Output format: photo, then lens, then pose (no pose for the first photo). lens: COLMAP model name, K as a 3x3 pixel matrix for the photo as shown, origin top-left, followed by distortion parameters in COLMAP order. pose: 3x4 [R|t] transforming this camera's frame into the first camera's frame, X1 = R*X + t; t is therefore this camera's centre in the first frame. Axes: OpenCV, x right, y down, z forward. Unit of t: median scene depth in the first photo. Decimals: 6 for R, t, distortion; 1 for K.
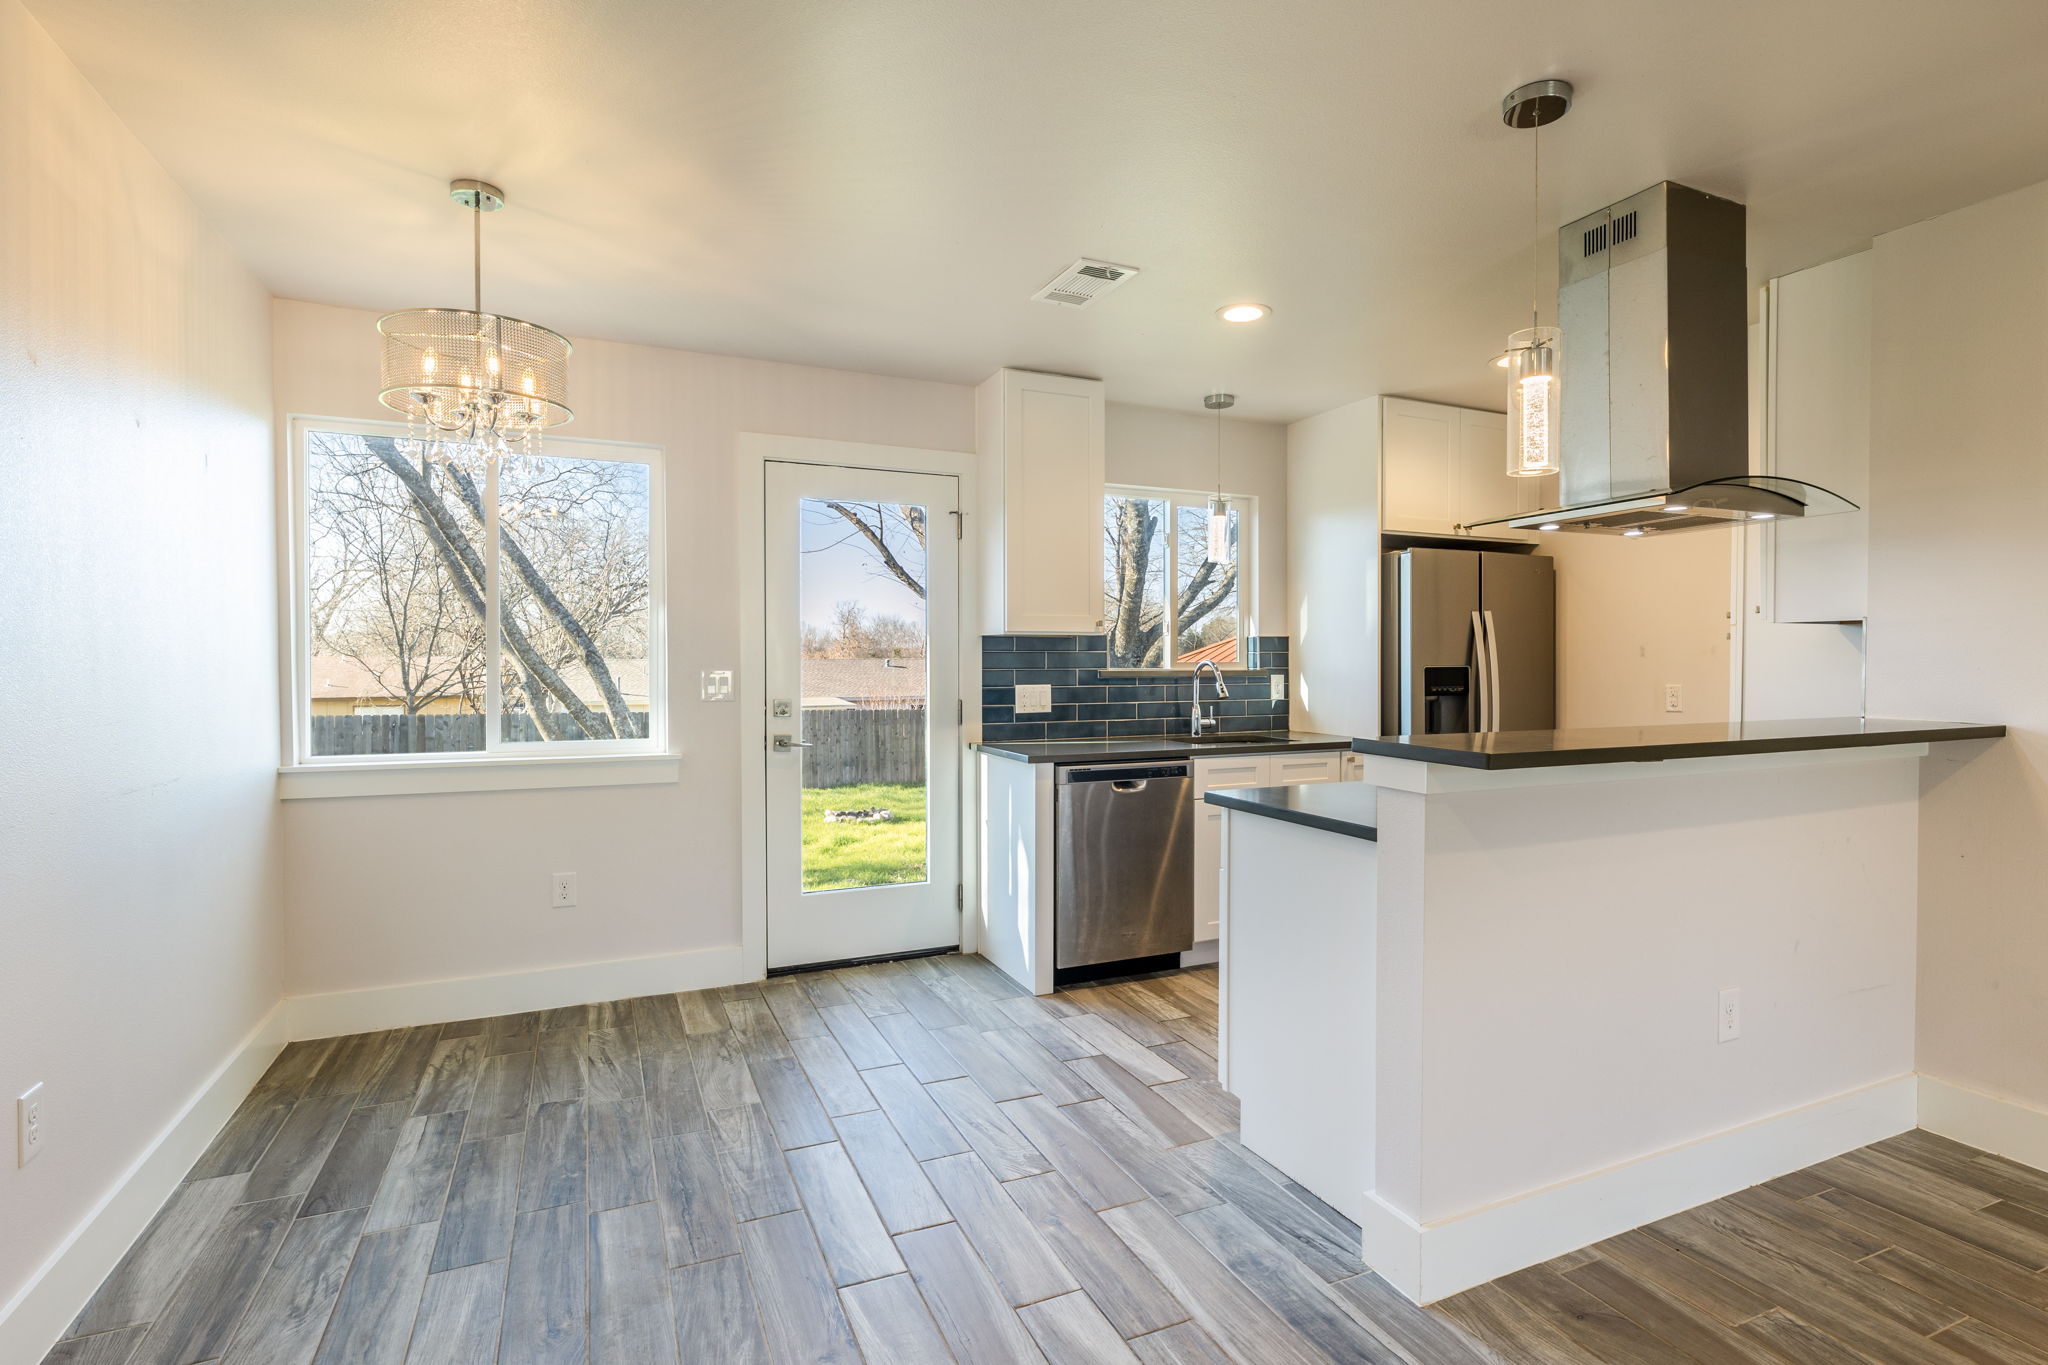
lens RADIAL K [[995.0, 0, 1028.1], [0, 995.0, 677.0], [0, 0, 1]] dist [0.000579, 0.000022]
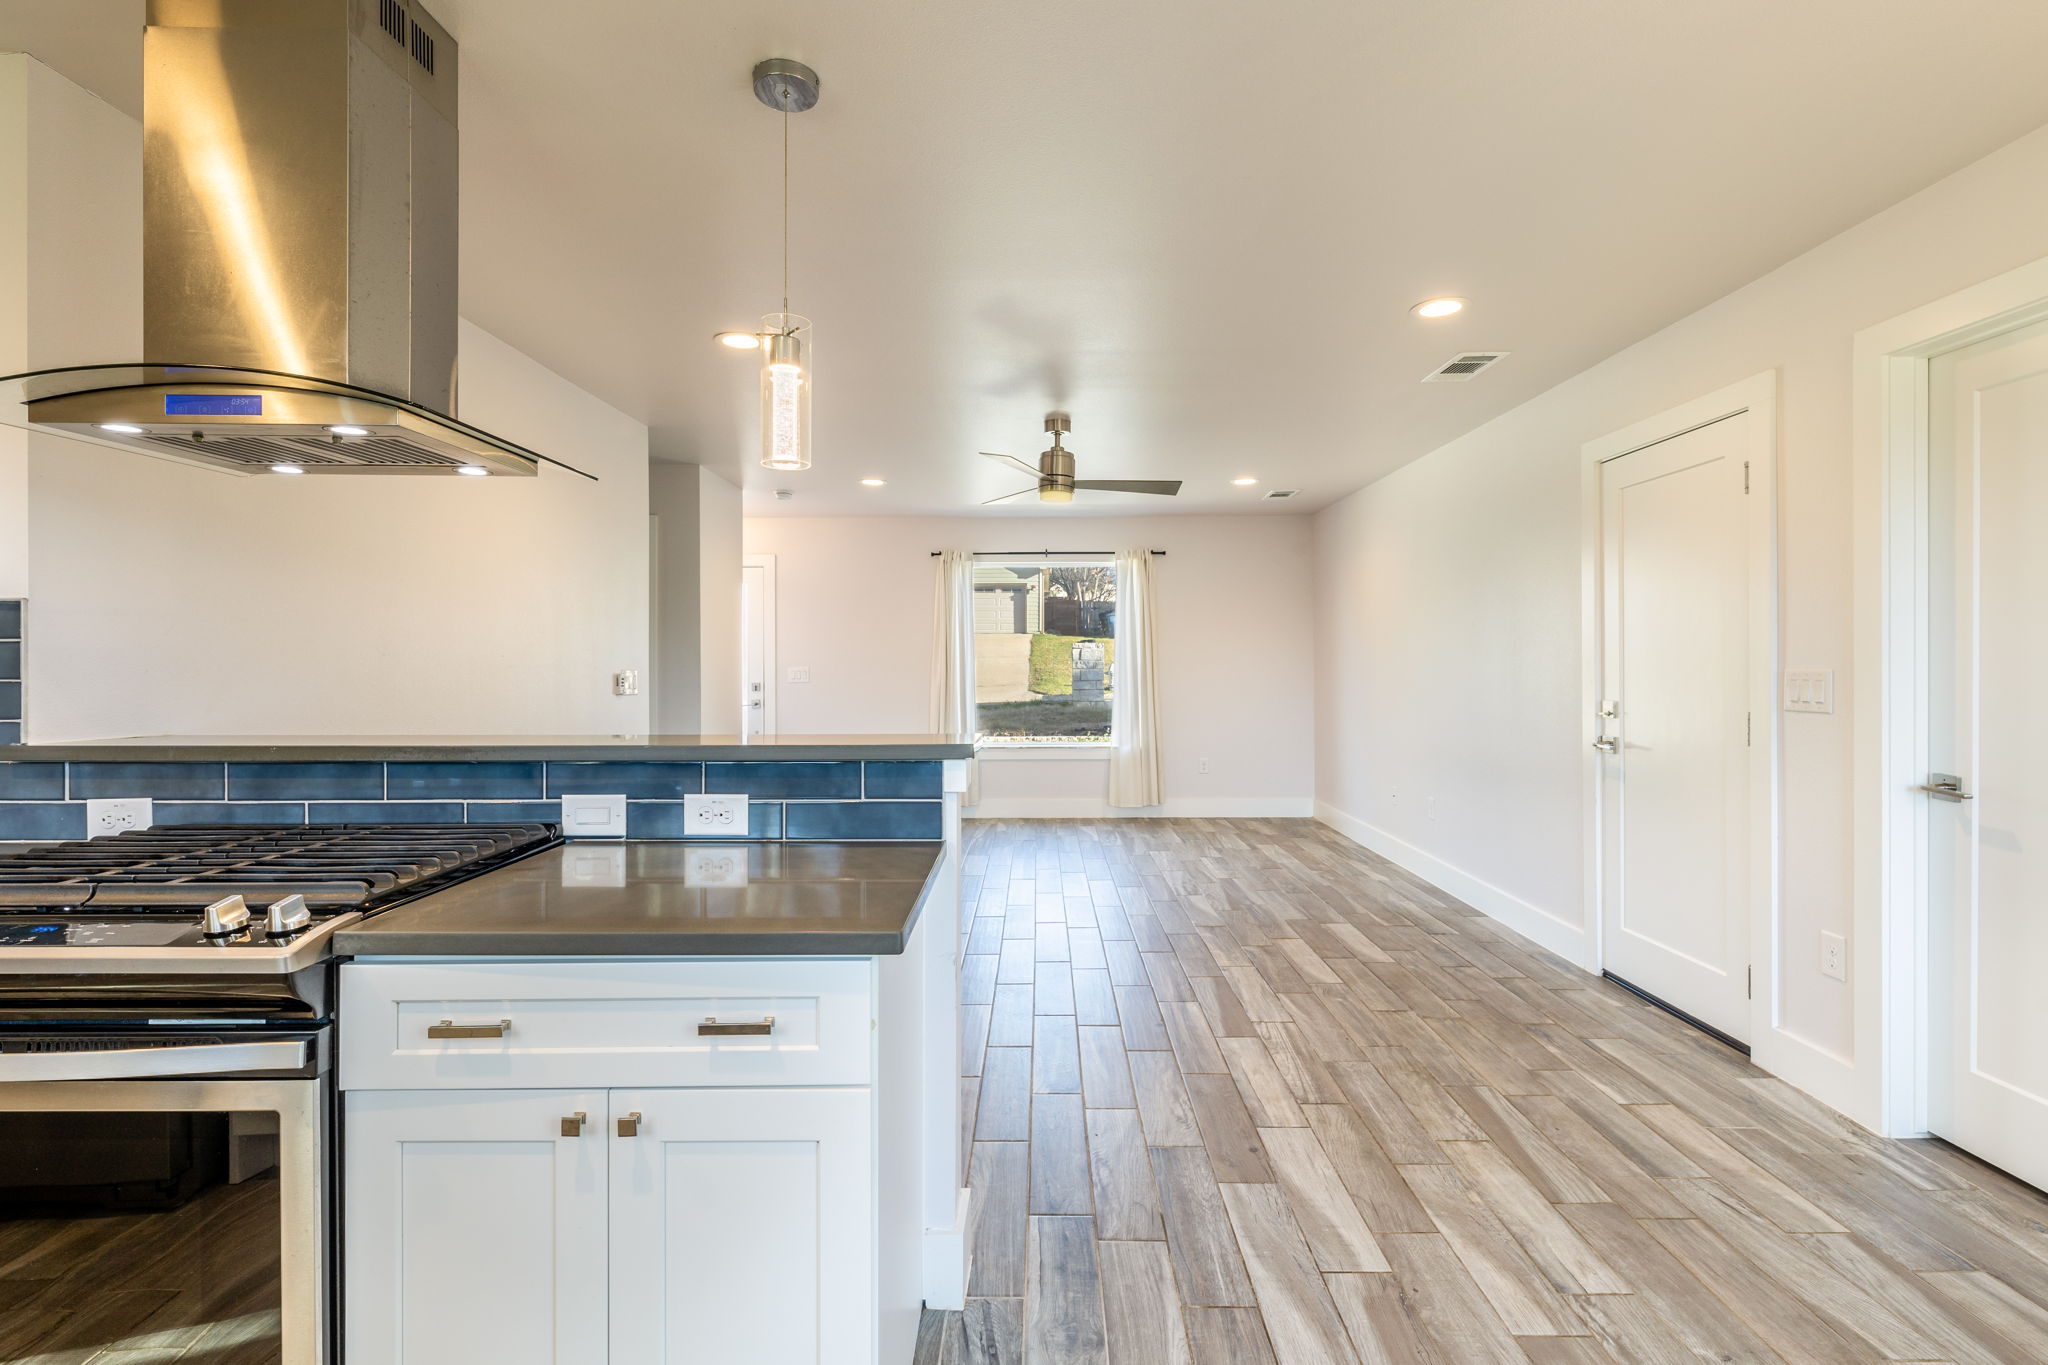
lens RADIAL K [[956.7, 0, 1031.8], [0, 956.7, 665.3], [0, 0, 1]] dist [-0.000673, 0.000460]
pose [[-0.910350, 0.000514, 0.413839, -0.046847], [0.006730, 0.999885, 0.013563, -0.013219], [-0.413785, 0.015132, -0.910249, 0.908255]]
